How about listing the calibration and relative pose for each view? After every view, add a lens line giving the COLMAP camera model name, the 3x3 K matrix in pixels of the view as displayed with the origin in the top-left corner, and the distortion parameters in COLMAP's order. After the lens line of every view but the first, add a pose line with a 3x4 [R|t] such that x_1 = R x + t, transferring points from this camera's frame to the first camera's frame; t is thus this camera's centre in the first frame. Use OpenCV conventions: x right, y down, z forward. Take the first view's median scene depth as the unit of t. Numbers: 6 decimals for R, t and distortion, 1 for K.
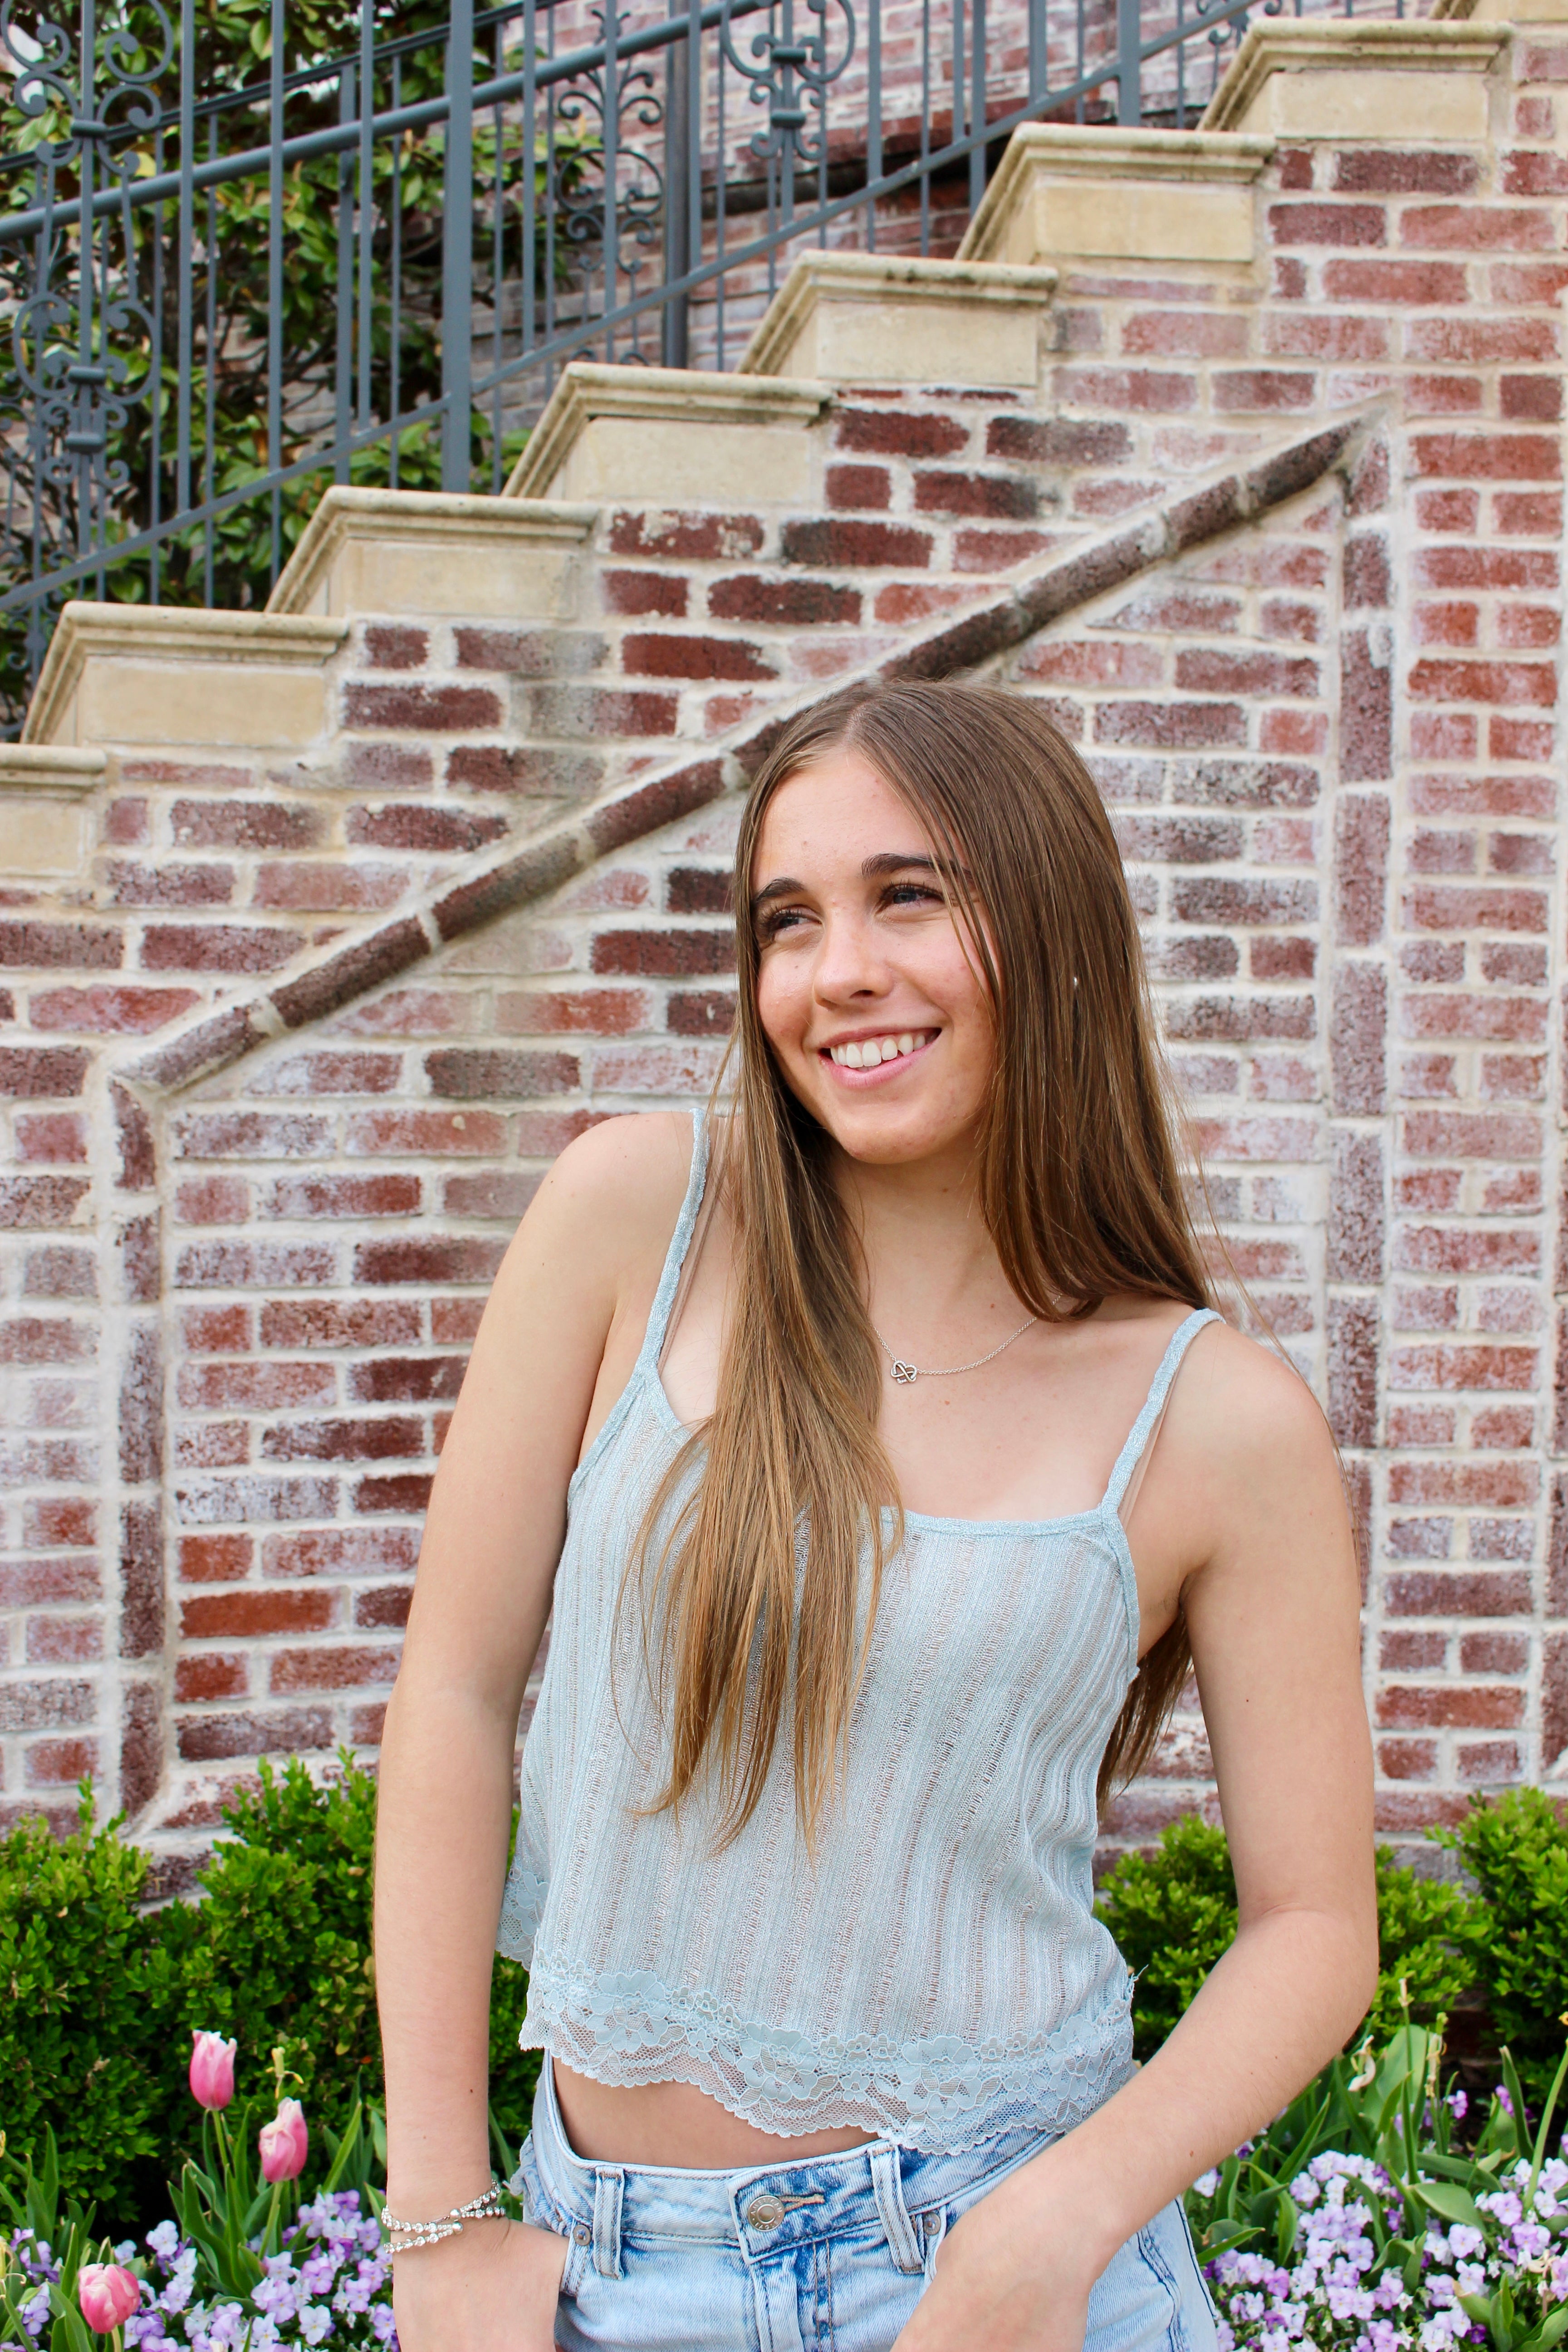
lens RADIAL K [[3045.0, 0, 784.0], [0, 3045.0, 1176.0], [0, 0, 1]] dist [-0.027951, 0.321730]
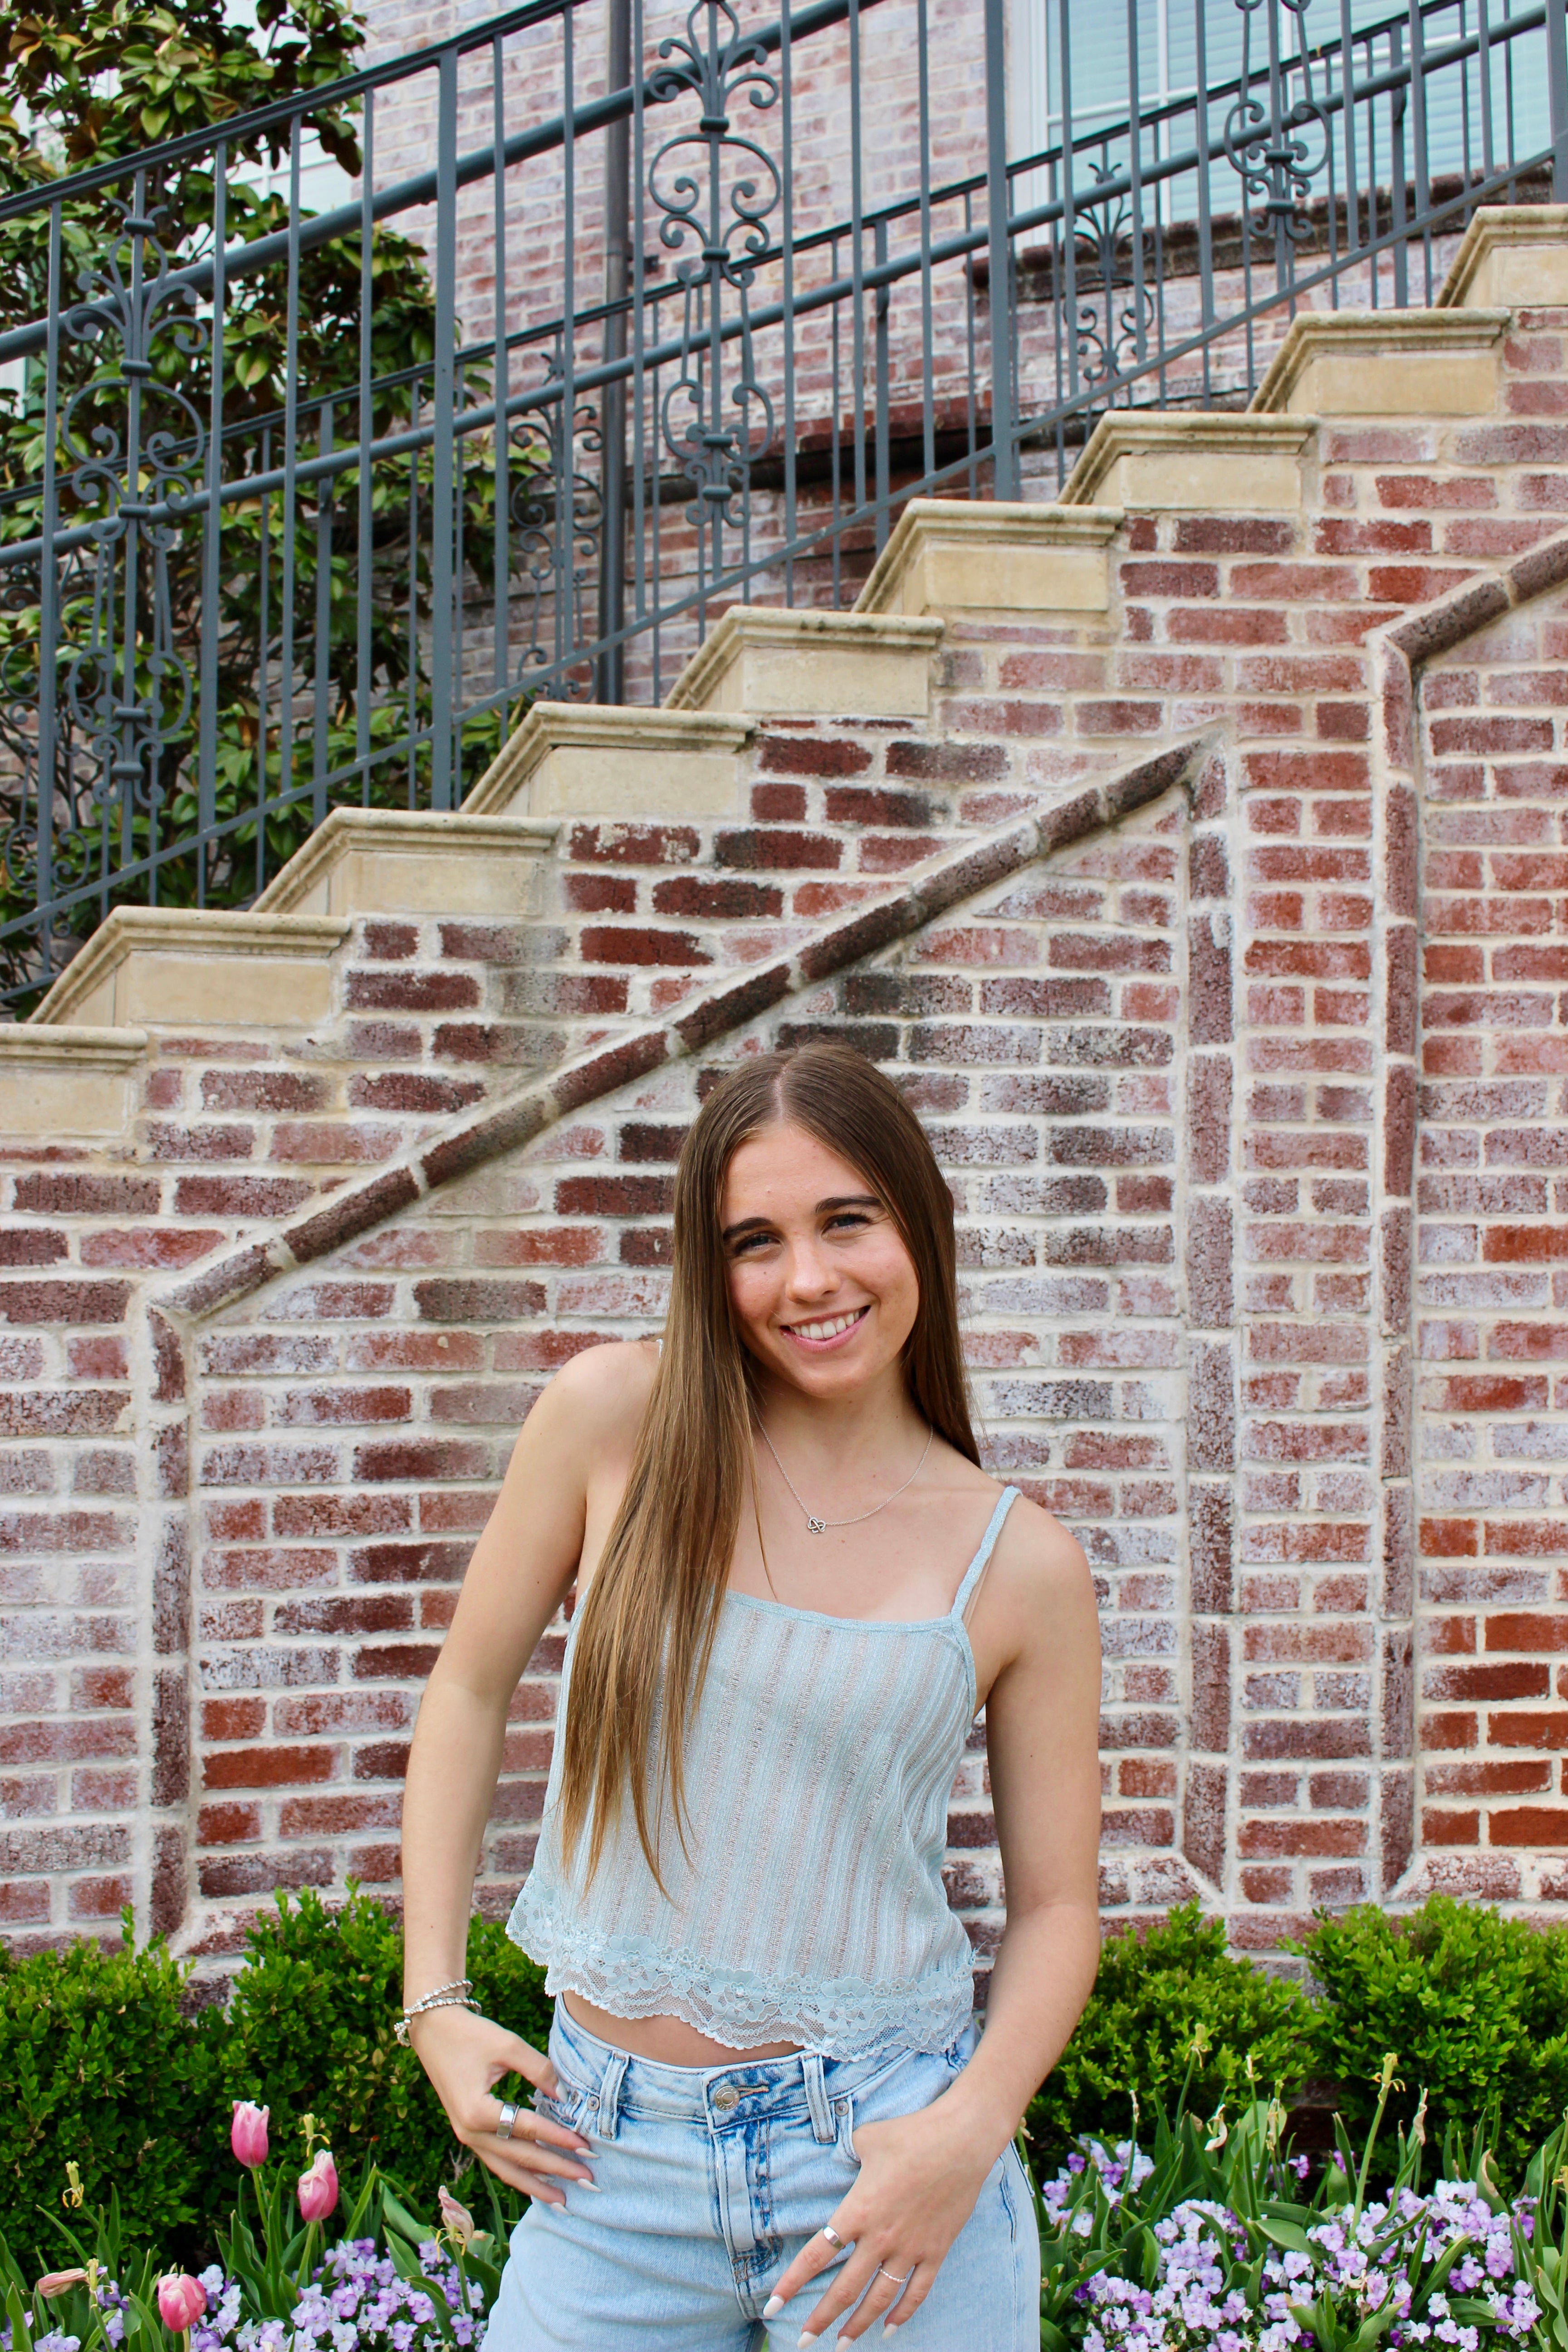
lens RADIAL K [[3002.3, 0, 812.3], [0, 3002.3, 1124.6], [0, 0, 1]] dist [-0.143673, 0.245086]
pose [[0.999412, -0.007643, 0.033435, -0.002609], [0.010460, 0.996332, -0.084925, -0.001602], [-0.032664, 0.085225, 0.995826, -0.154896]]
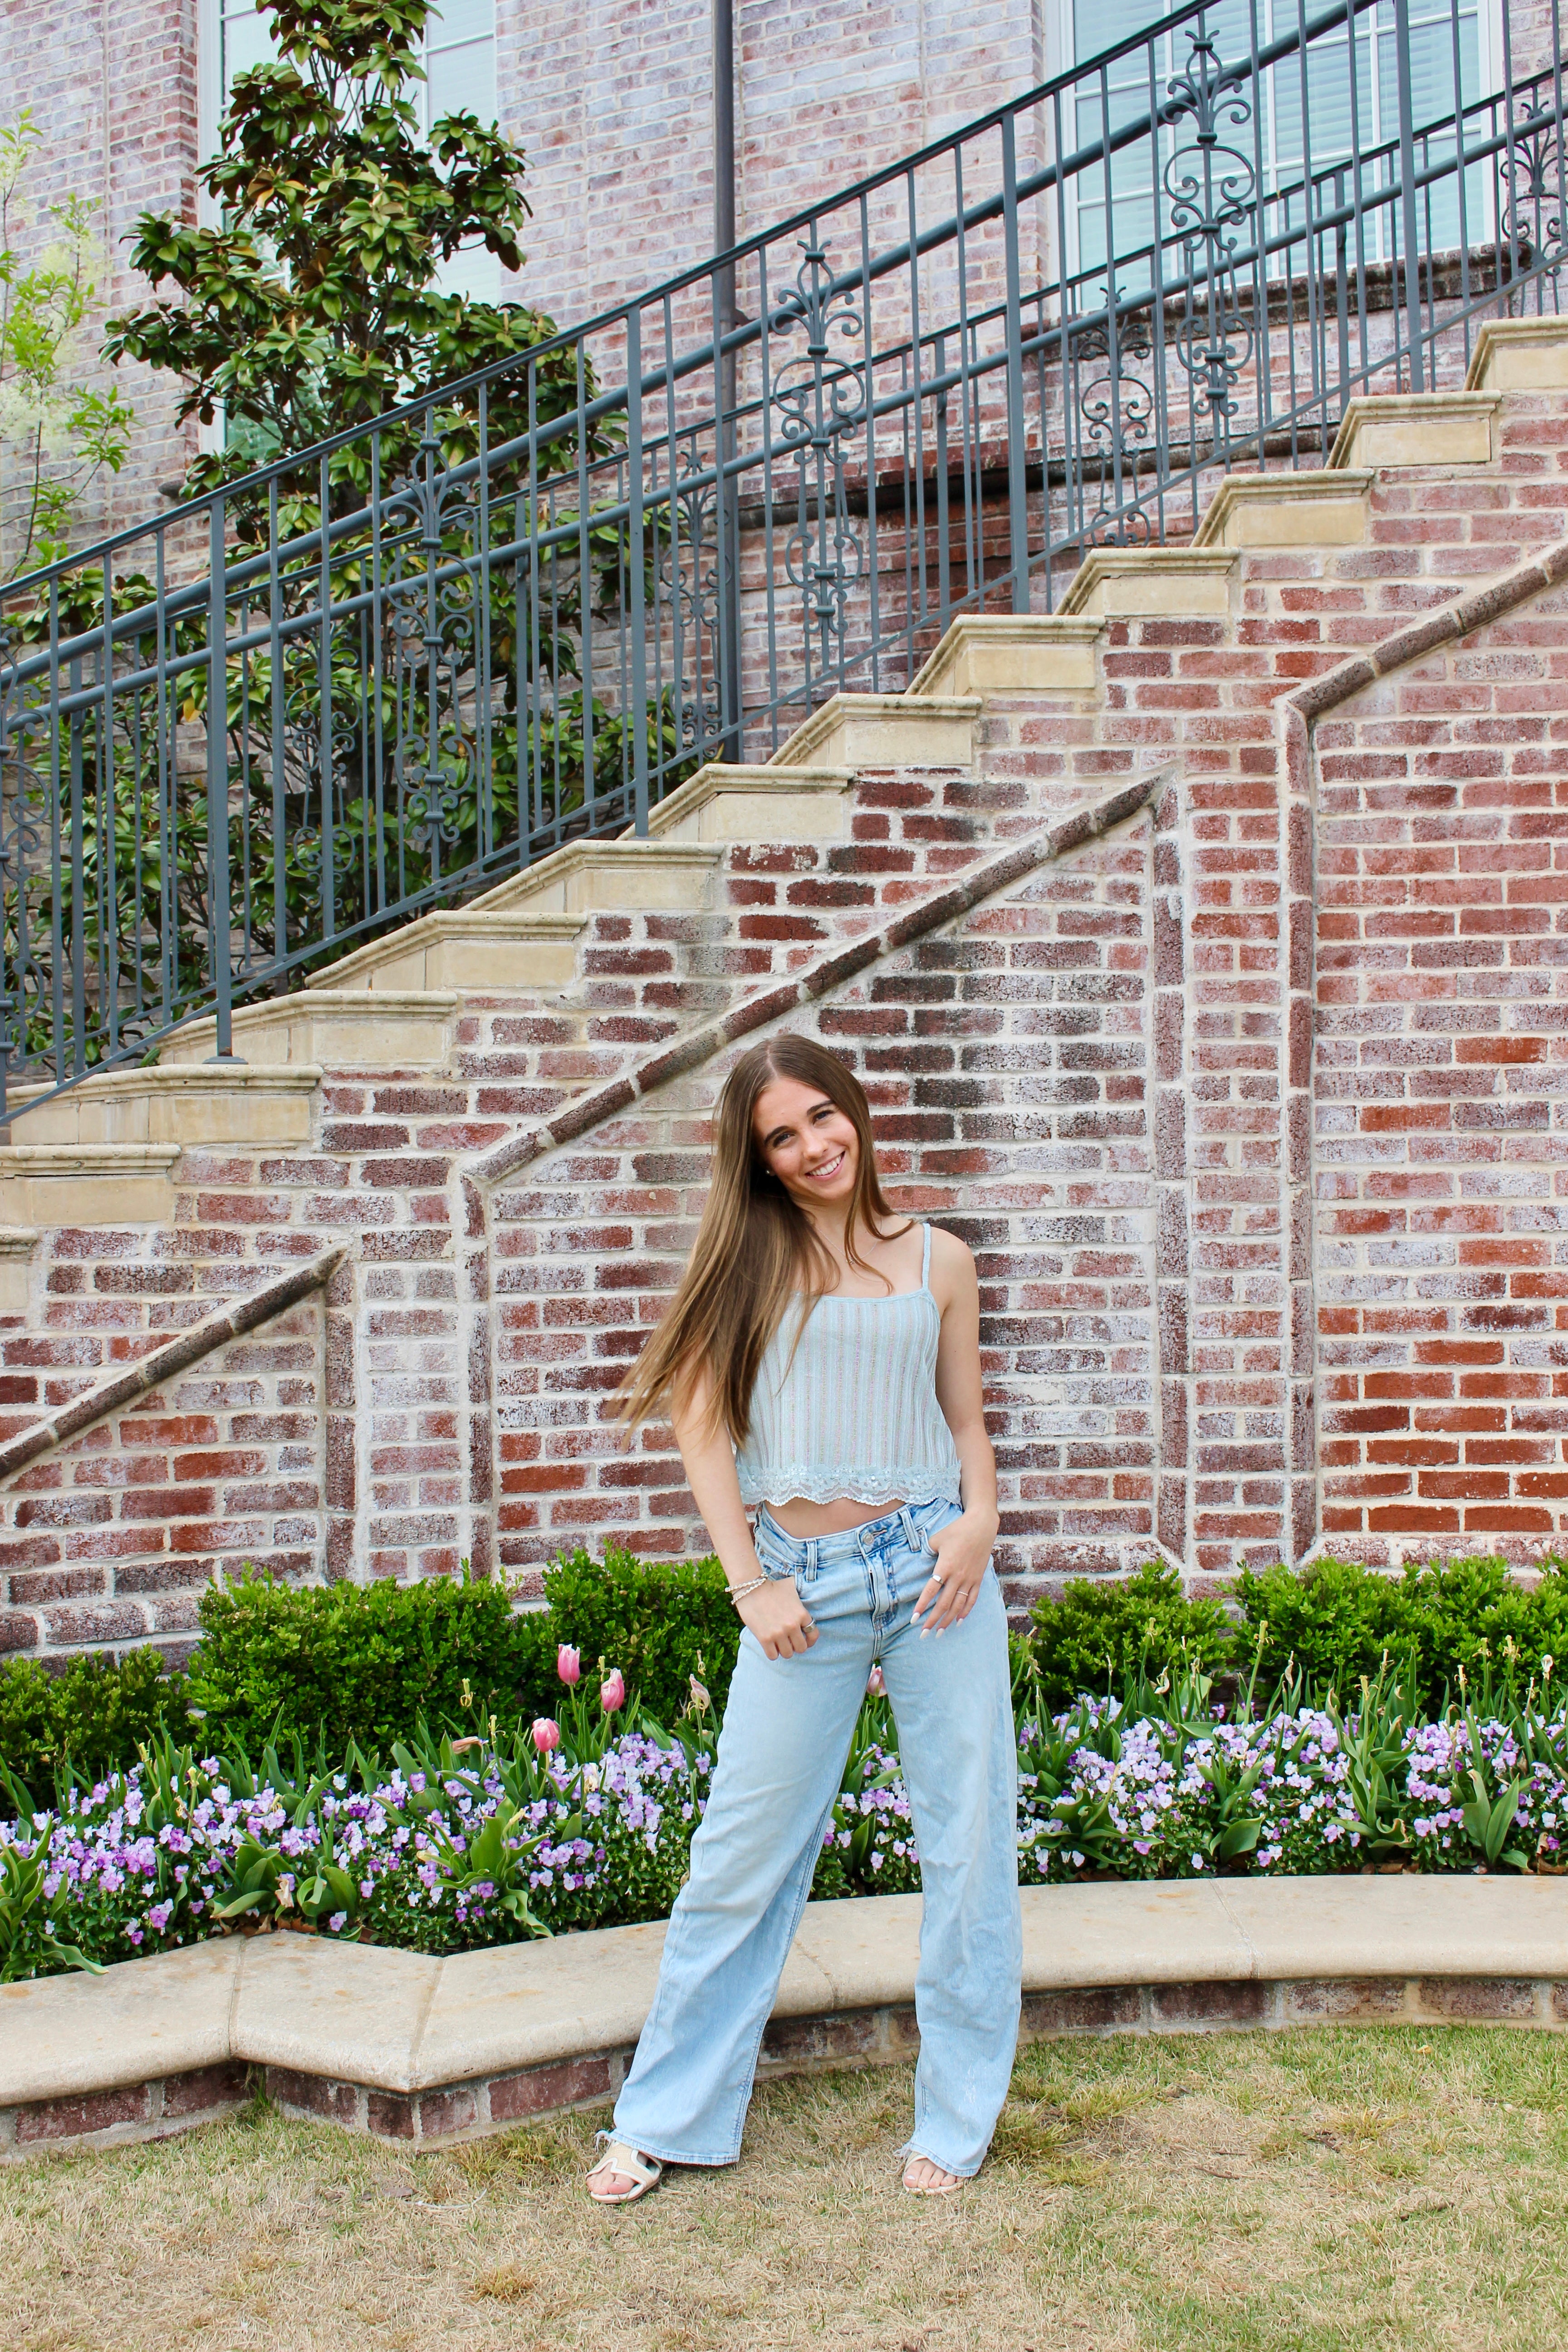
lens RADIAL K [[2933.5, 0, 887.4], [0, 2933.5, 1118.1], [0, 0, 1]] dist [-0.784582, 0.010900]
pose [[0.999291, -0.025000, 0.028142, -0.017409], [0.026370, 0.998430, -0.049422, 0.023748], [-0.026862, 0.050130, 0.998381, -0.663442]]
